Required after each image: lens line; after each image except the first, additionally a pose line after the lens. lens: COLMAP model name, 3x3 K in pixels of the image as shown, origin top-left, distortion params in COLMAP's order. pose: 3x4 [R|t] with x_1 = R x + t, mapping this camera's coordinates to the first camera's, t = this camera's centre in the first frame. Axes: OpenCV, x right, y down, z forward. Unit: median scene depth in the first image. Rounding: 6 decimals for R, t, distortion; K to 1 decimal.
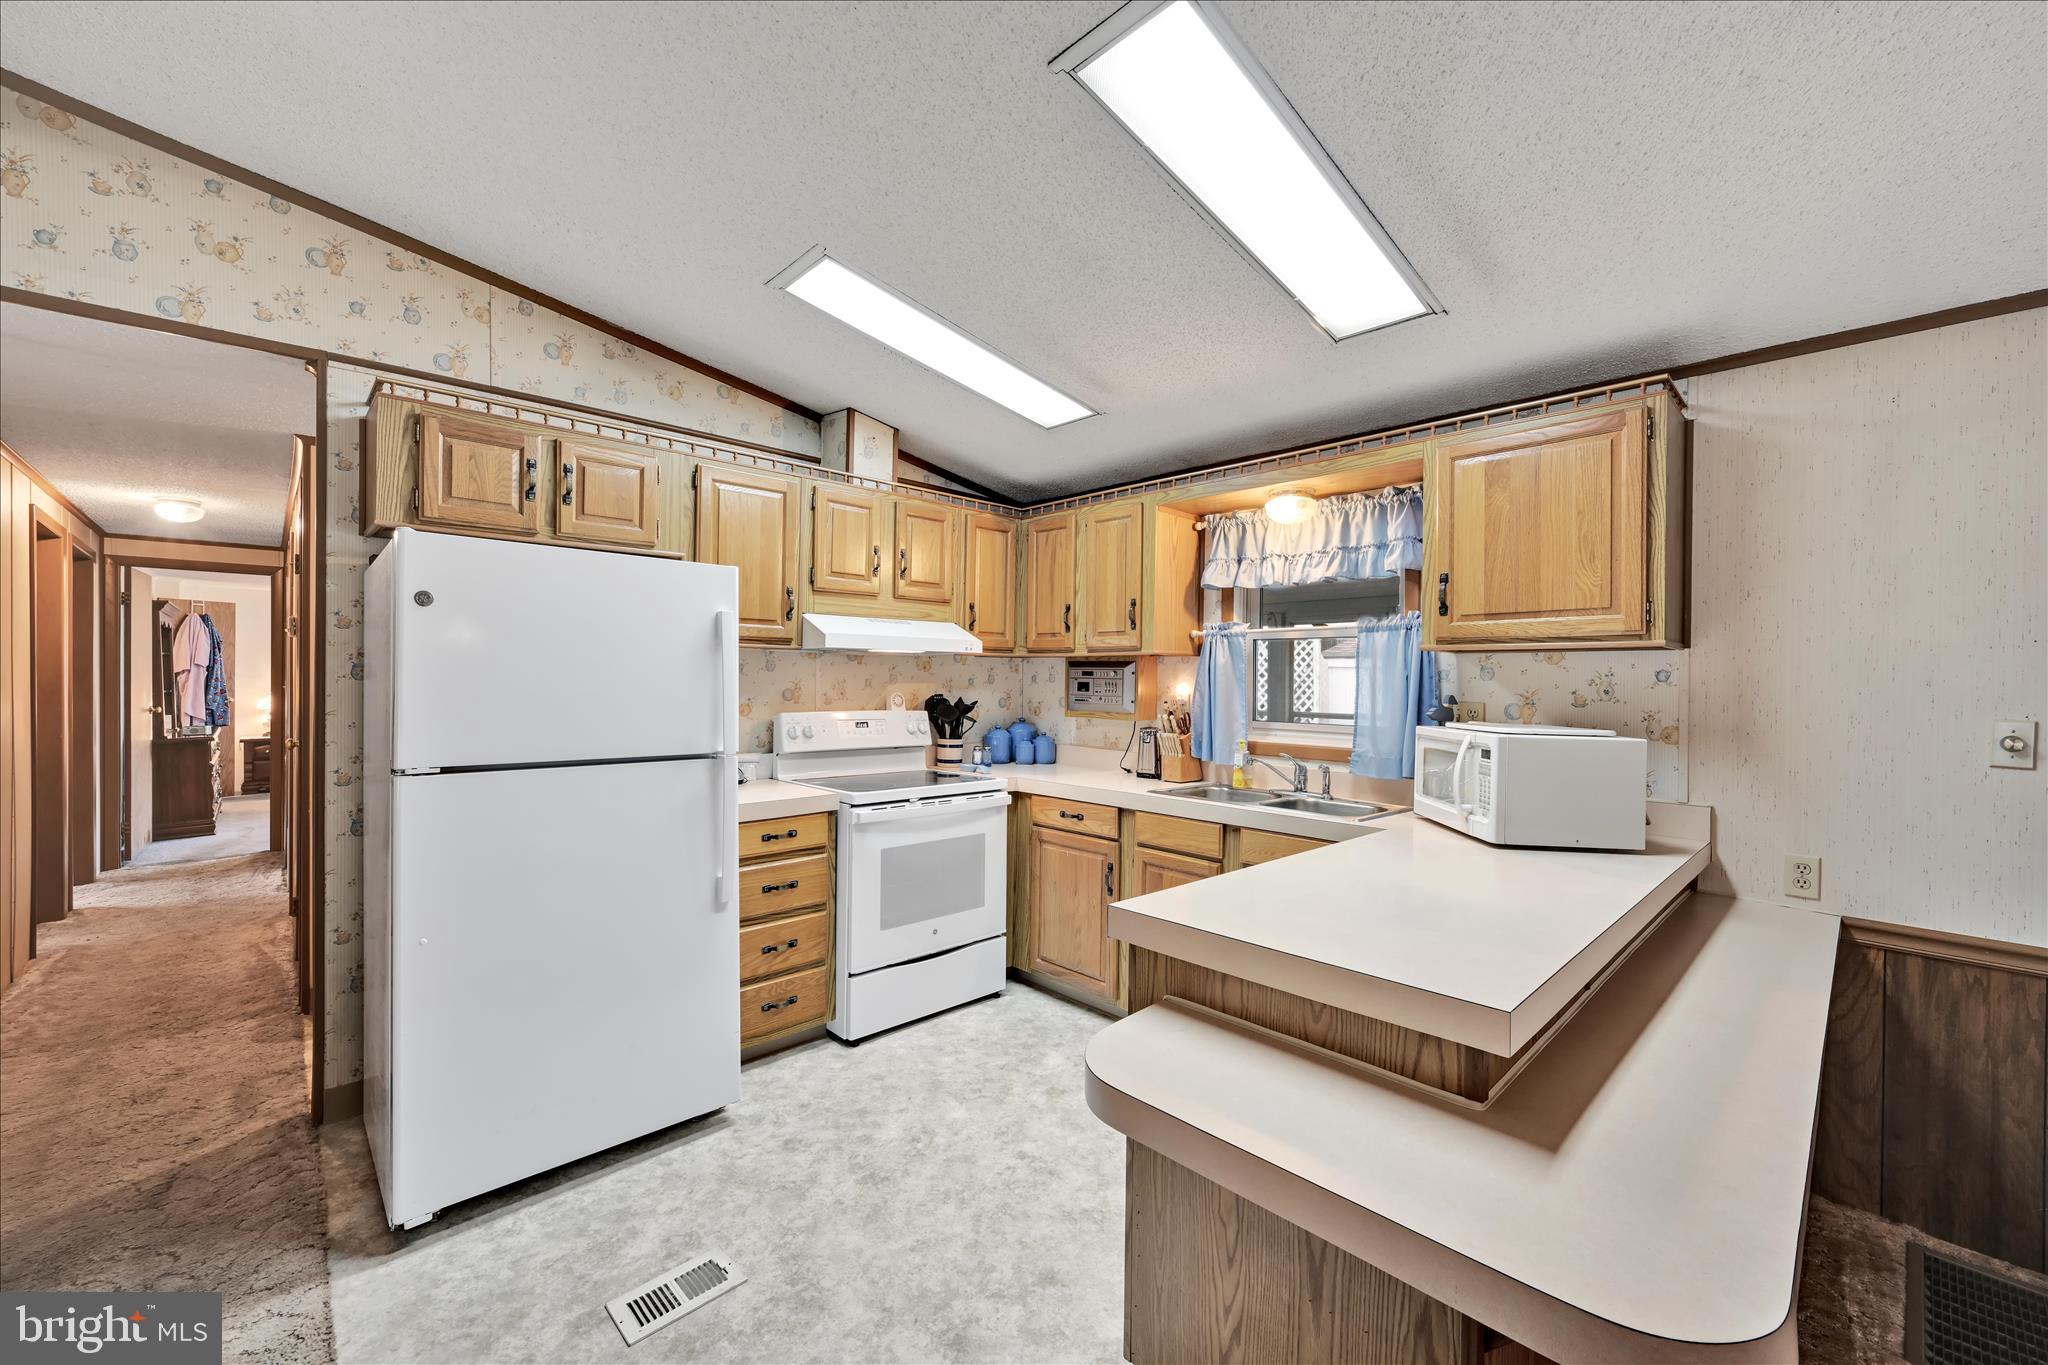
lens RADIAL K [[812.1, 0, 1023.1], [0, 812.1, 678.6], [0, 0, 1]] dist [-0.000411, -0.000045]
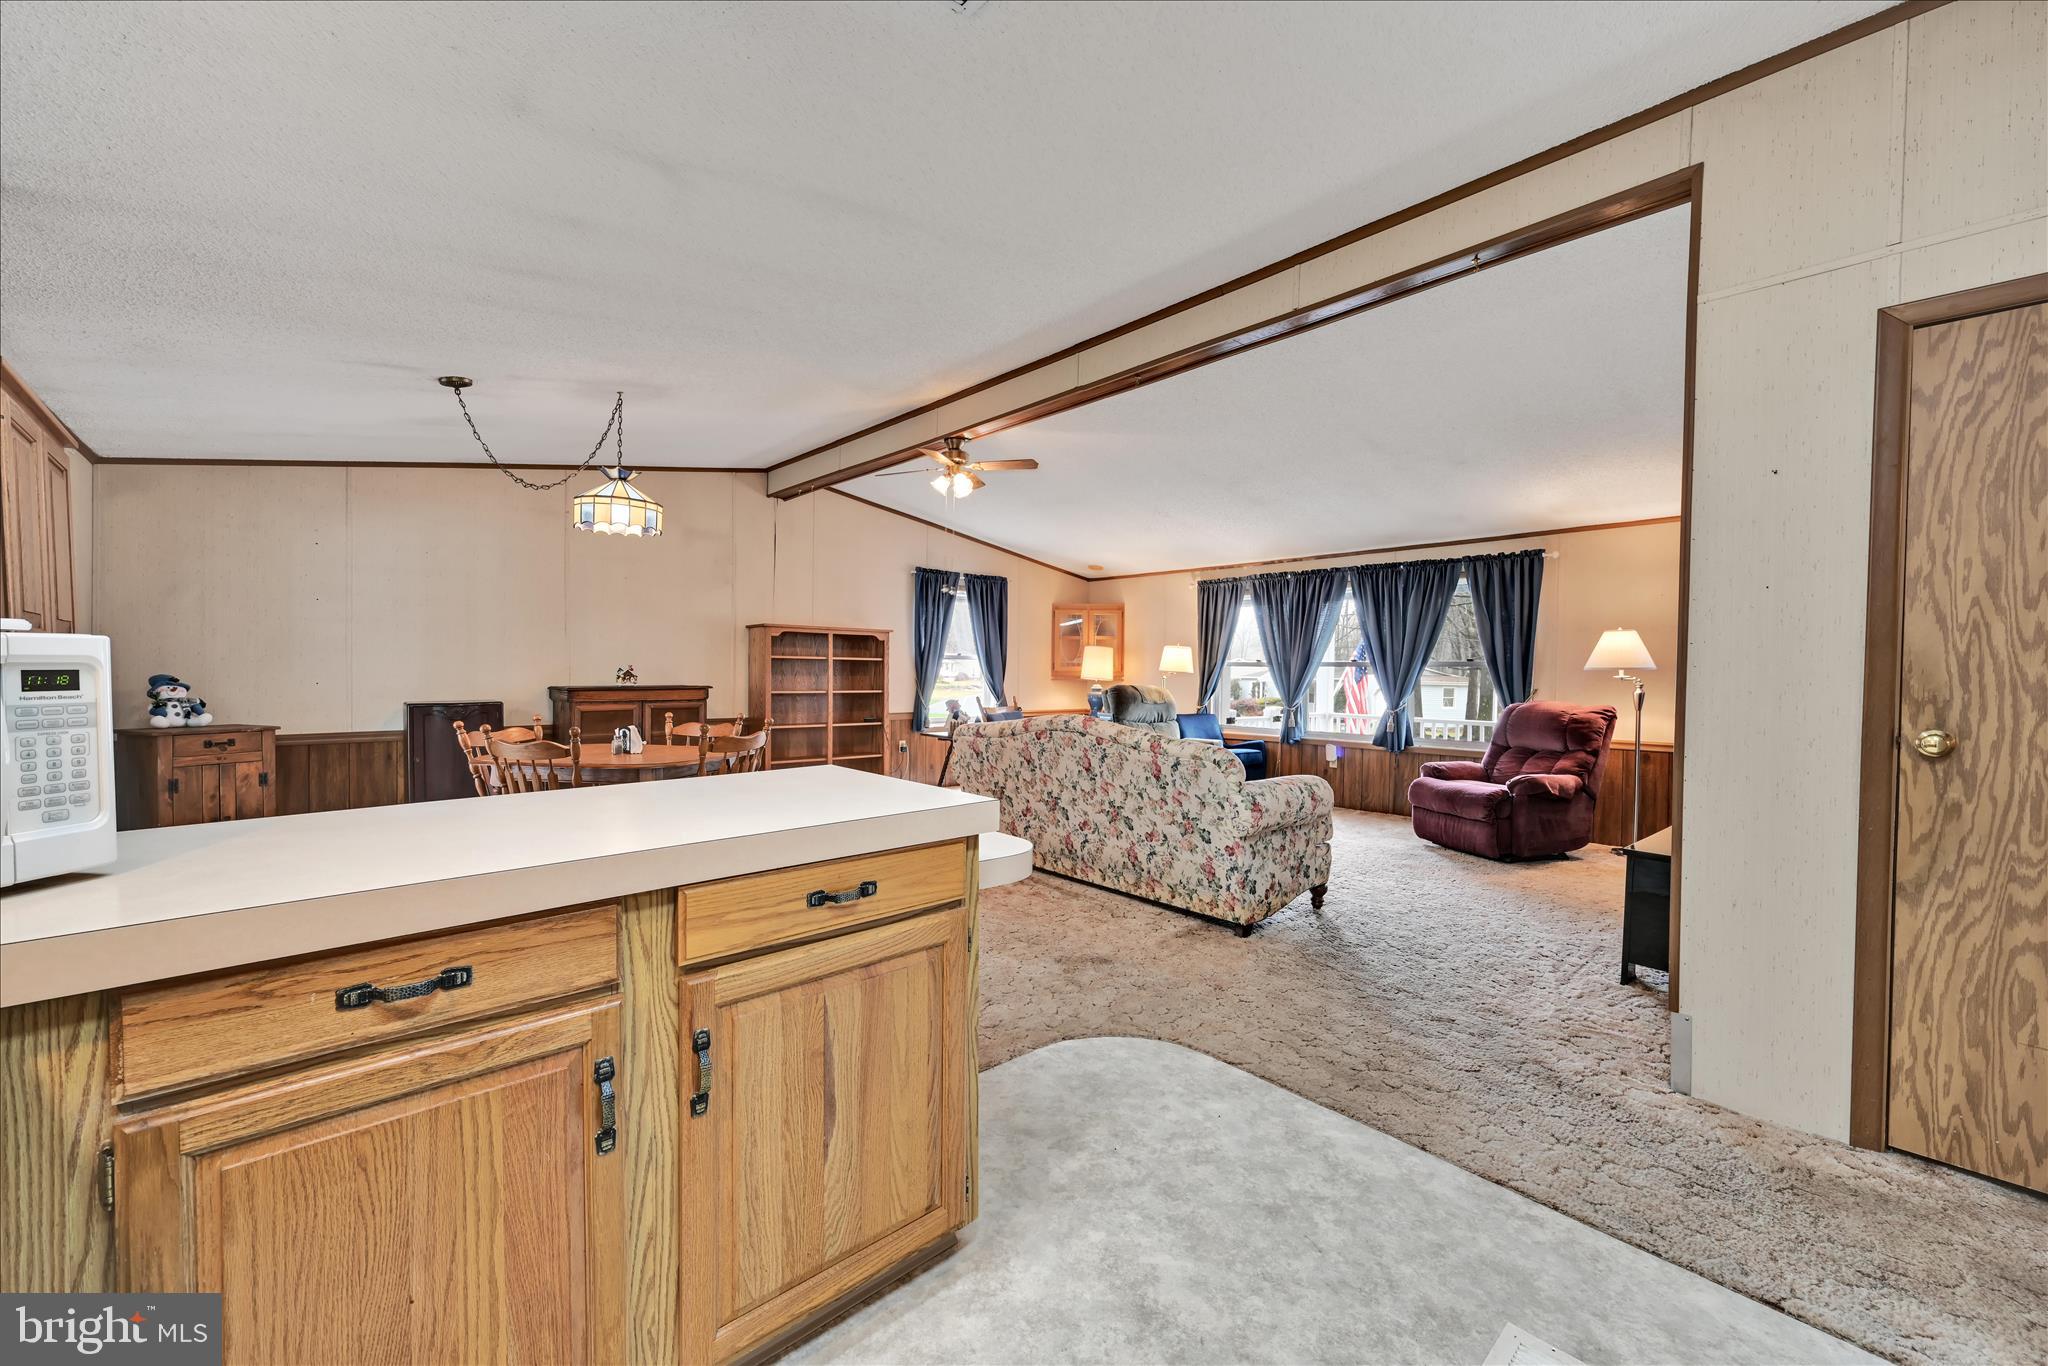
lens RADIAL K [[807.8, 0, 1029.4], [0, 807.8, 679.4], [0, 0, 1]] dist [-0.004903, -0.000016]
pose [[-0.999548, -0.021712, 0.020772, 0.023269], [-0.021402, 0.999658, 0.015047, 0.053219], [-0.021092, 0.014596, -0.999671, 1.016734]]
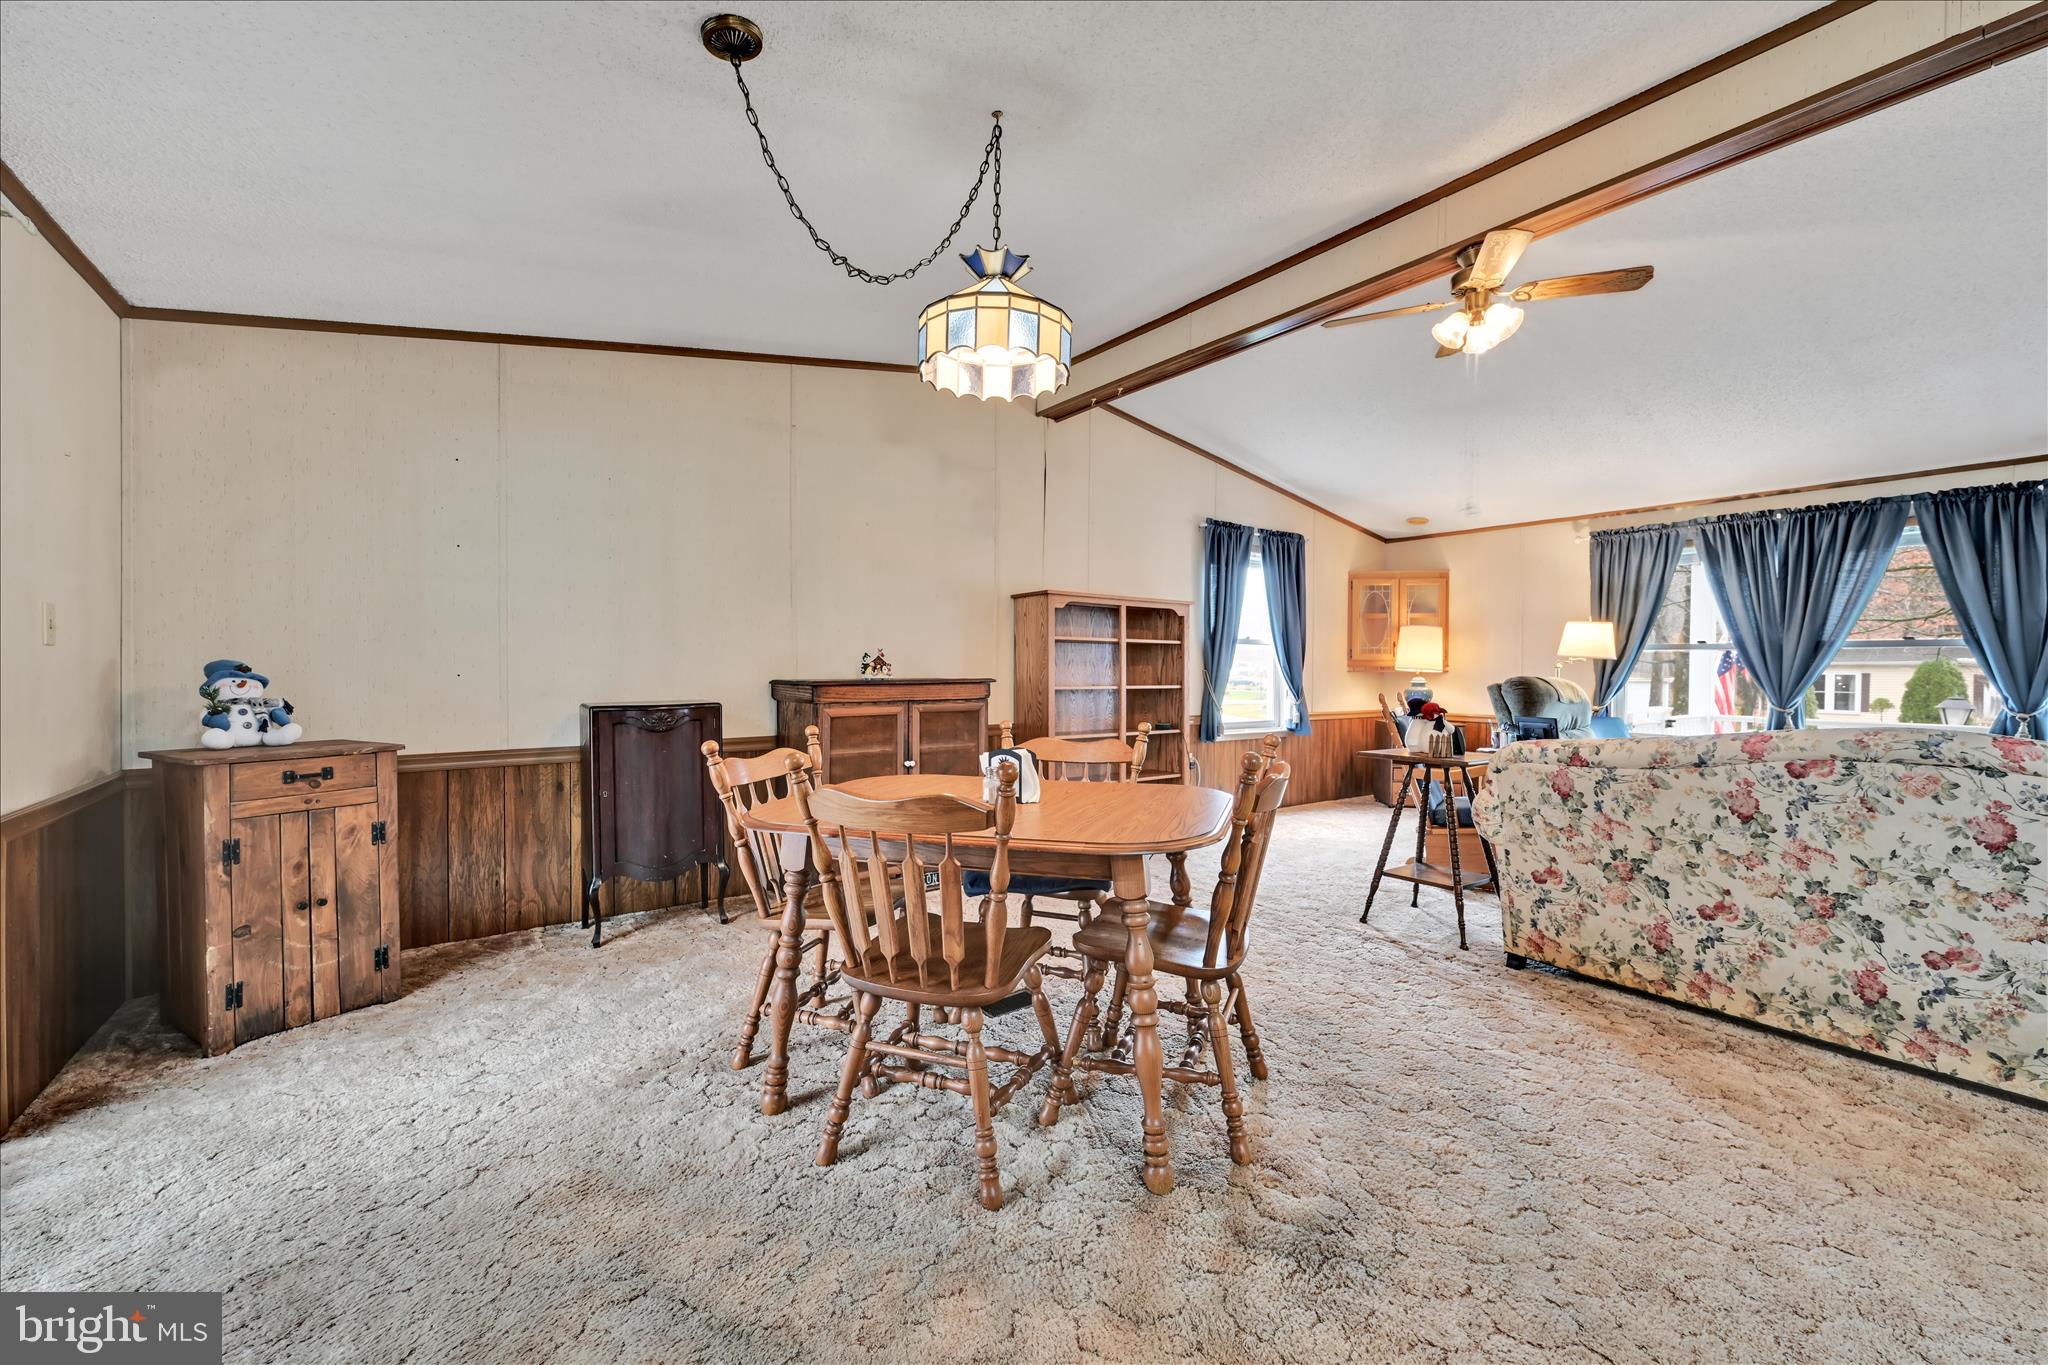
lens RADIAL K [[807.8, 0, 1029.4], [0, 807.8, 678.9], [0, 0, 1]] dist [-0.004903, -0.000016]
pose [[-0.992731, -0.017542, 0.119066, 0.630141], [-0.015435, 0.999708, 0.018595, 0.090461], [-0.119357, 0.016622, -0.992712, 0.377445]]
